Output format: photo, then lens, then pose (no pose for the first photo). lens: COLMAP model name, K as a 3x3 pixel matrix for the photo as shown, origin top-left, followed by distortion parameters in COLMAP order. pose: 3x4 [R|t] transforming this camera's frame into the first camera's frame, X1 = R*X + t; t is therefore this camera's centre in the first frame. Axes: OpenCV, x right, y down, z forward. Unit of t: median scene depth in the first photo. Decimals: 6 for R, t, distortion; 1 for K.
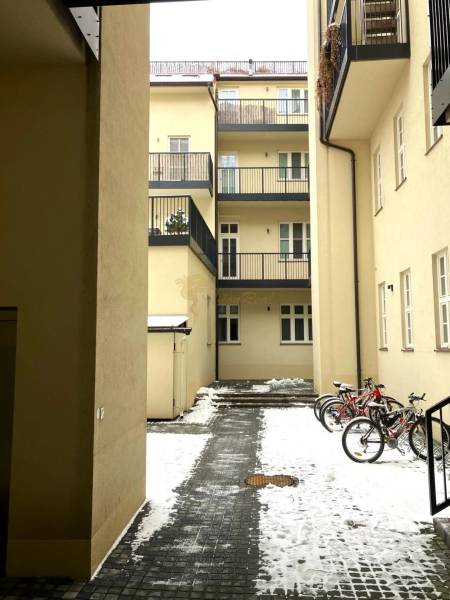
lens RADIAL K [[451.1, 0, 229.4], [0, 451.1, 296.1], [0, 0, 1]] dist [-0.003889, -0.000275]
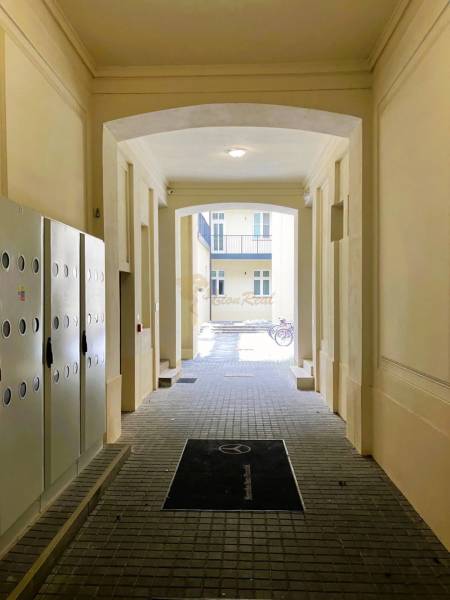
lens RADIAL K [[451.1, 0, 223.0], [0, 451.1, 298.5], [0, 0, 1]] dist [-0.003889, -0.000275]
pose [[0.999471, 0.003538, 0.032321, -0.032160], [-0.006962, 0.994294, 0.106446, -0.045928], [-0.031760, -0.106615, 0.993793, -0.458545]]
